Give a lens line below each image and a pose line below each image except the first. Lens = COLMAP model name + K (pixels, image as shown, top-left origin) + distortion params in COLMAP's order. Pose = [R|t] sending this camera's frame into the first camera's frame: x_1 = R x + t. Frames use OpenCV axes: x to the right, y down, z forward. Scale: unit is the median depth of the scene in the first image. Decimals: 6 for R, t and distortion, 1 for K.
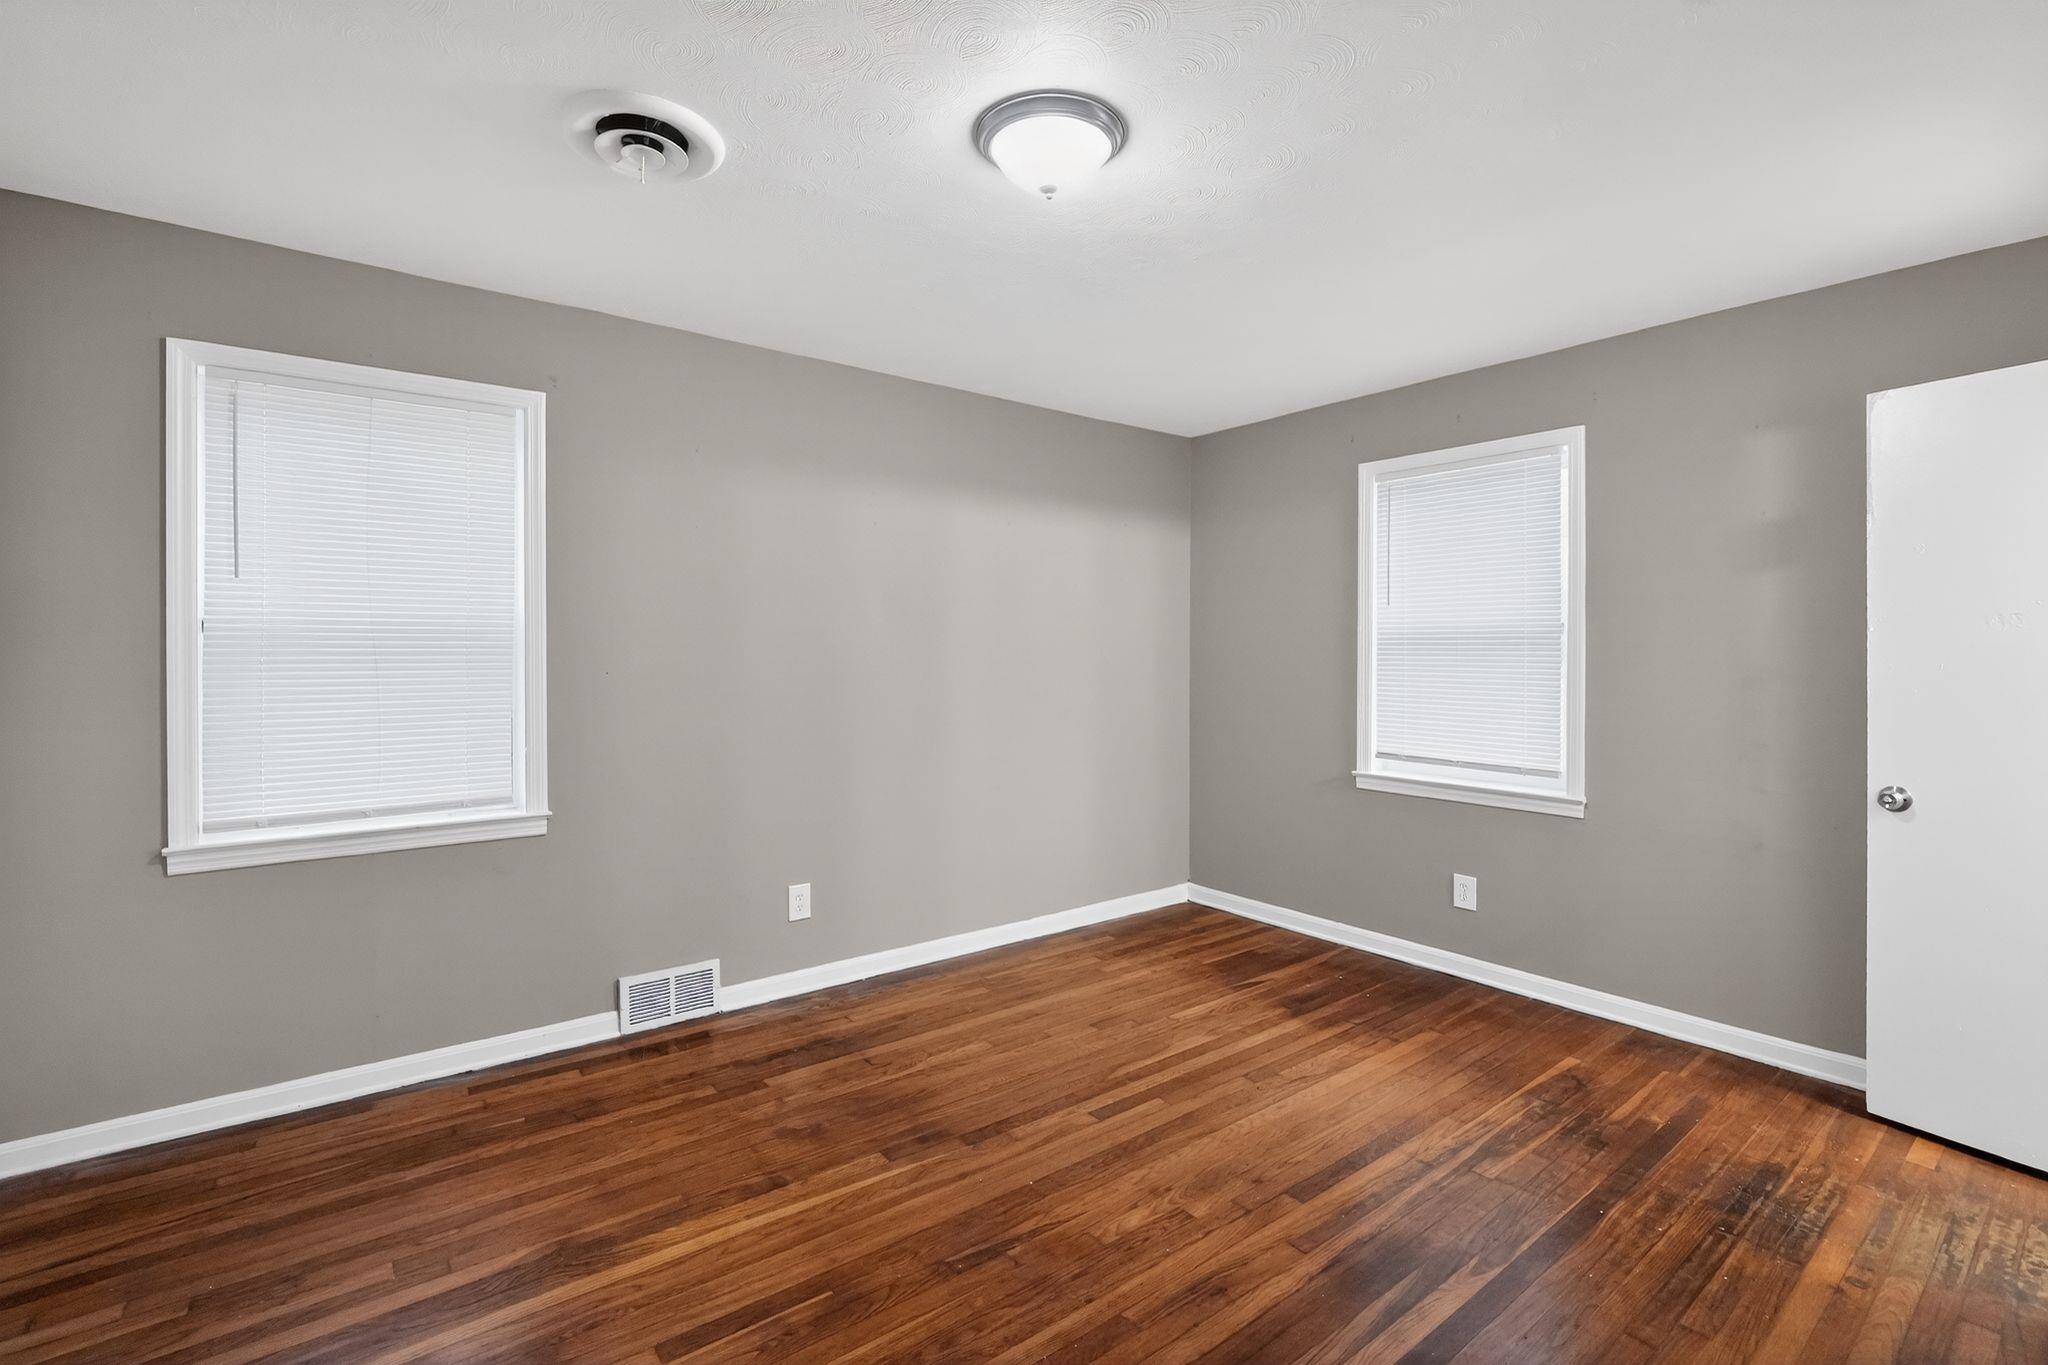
lens RADIAL K [[907.5, 0, 1035.3], [0, 907.5, 670.1], [0, 0, 1]] dist [-0.017533, 0.001781]
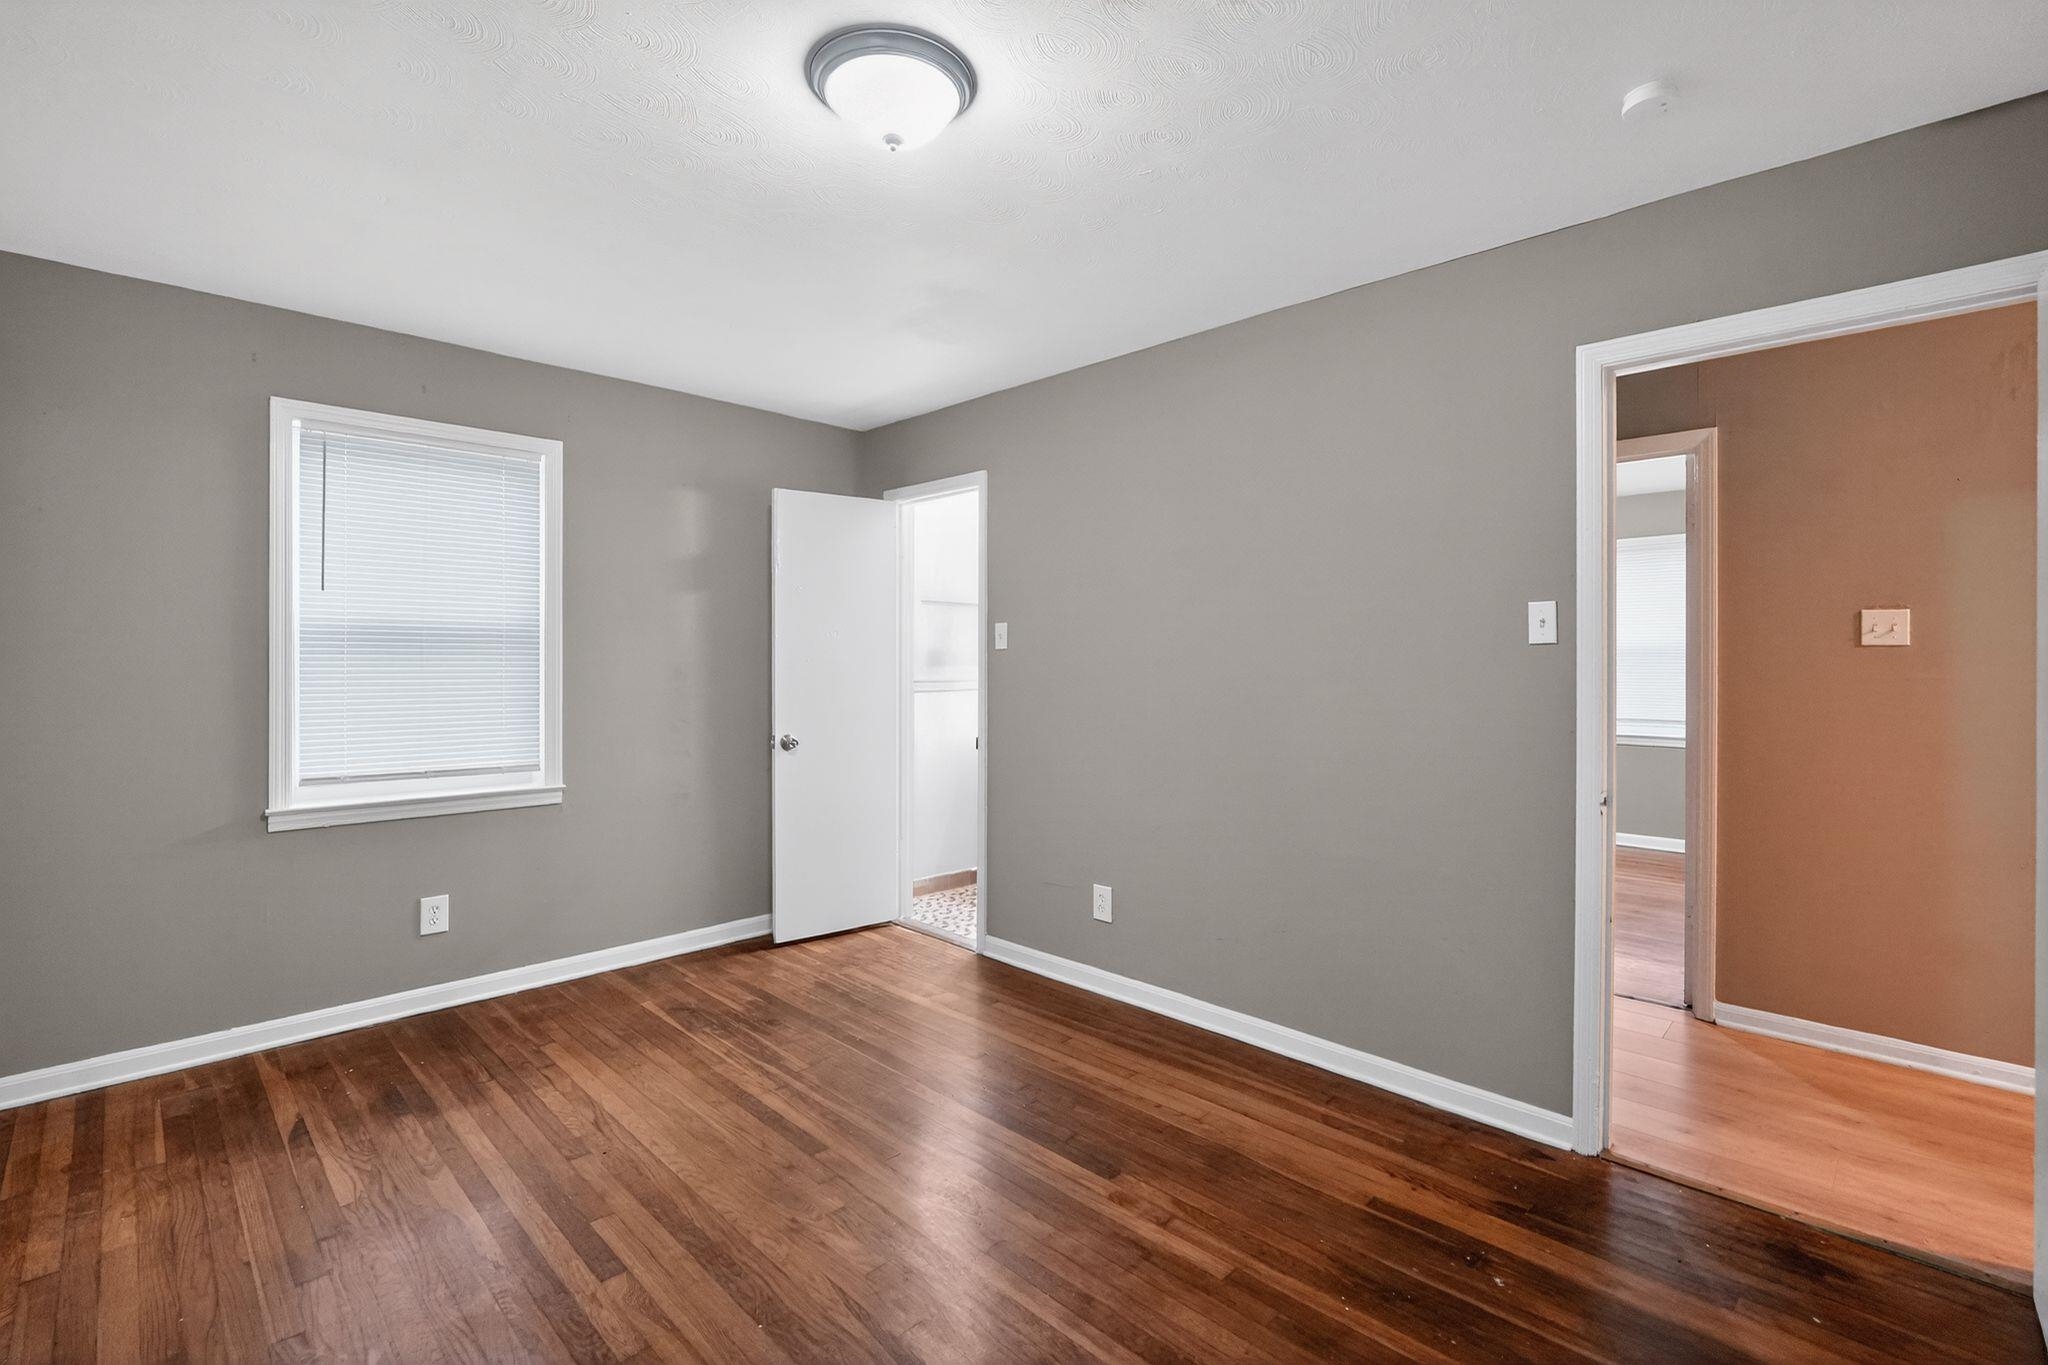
lens RADIAL K [[907.5, 0, 1016.9], [0, 907.5, 671.5], [0, 0, 1]] dist [-0.017533, 0.001781]
pose [[-0.111475, -0.018480, 0.993595, -0.574329], [0.012910, 0.999716, 0.020042, -0.010126], [-0.993683, 0.015061, -0.111205, 0.617086]]
